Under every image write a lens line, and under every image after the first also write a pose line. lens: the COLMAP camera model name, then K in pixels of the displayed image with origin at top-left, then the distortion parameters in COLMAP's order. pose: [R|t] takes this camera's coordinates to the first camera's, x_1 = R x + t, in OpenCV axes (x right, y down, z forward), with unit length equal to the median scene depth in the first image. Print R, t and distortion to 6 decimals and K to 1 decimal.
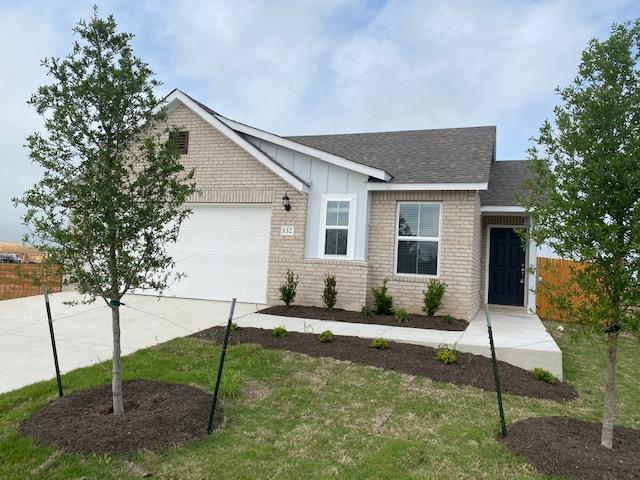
lens RADIAL K [[487.7, 0, 319.9], [0, 487.7, 236.7], [0, 0, 1]] dist [0.051698, -0.065602]
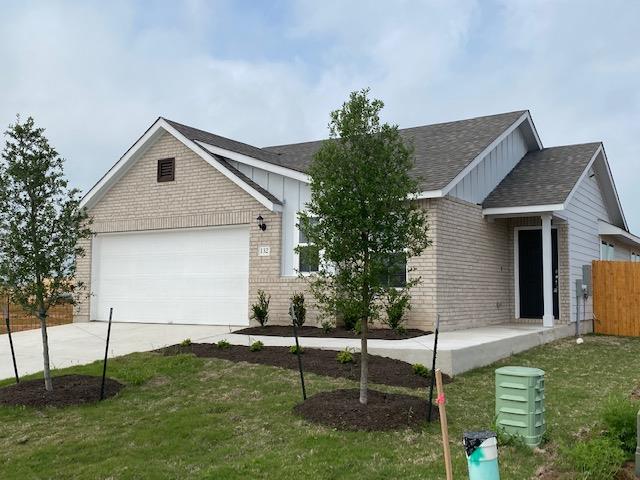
lens RADIAL K [[681.4, 0, 319.4], [0, 681.4, 230.3], [0, 0, 1]] dist [0.147575, -0.350736]
pose [[0.973853, -0.070722, -0.215892, 0.367458], [0.063908, 0.997217, -0.038394, 0.007290], [0.218007, 0.023593, 0.975662, -0.356020]]
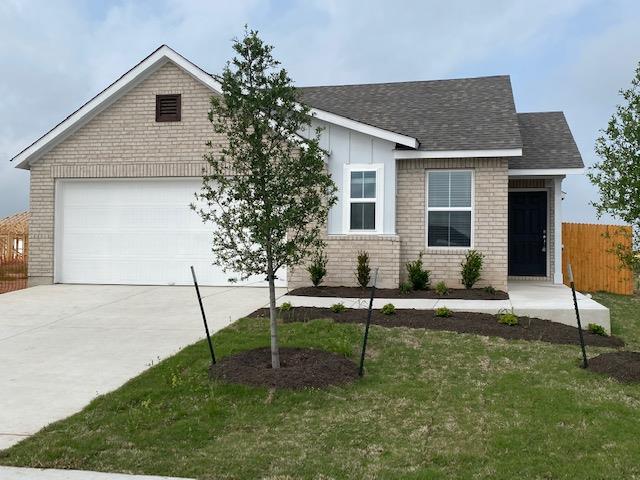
lens RADIAL K [[681.4, 0, 319.4], [0, 681.4, 230.3], [0, 0, 1]] dist [0.147575, -0.350736]
pose [[0.990650, -0.042546, 0.129626, -0.223868], [0.037479, 0.998444, 0.041282, -0.018805], [-0.131181, -0.036037, 0.990703, -0.284622]]
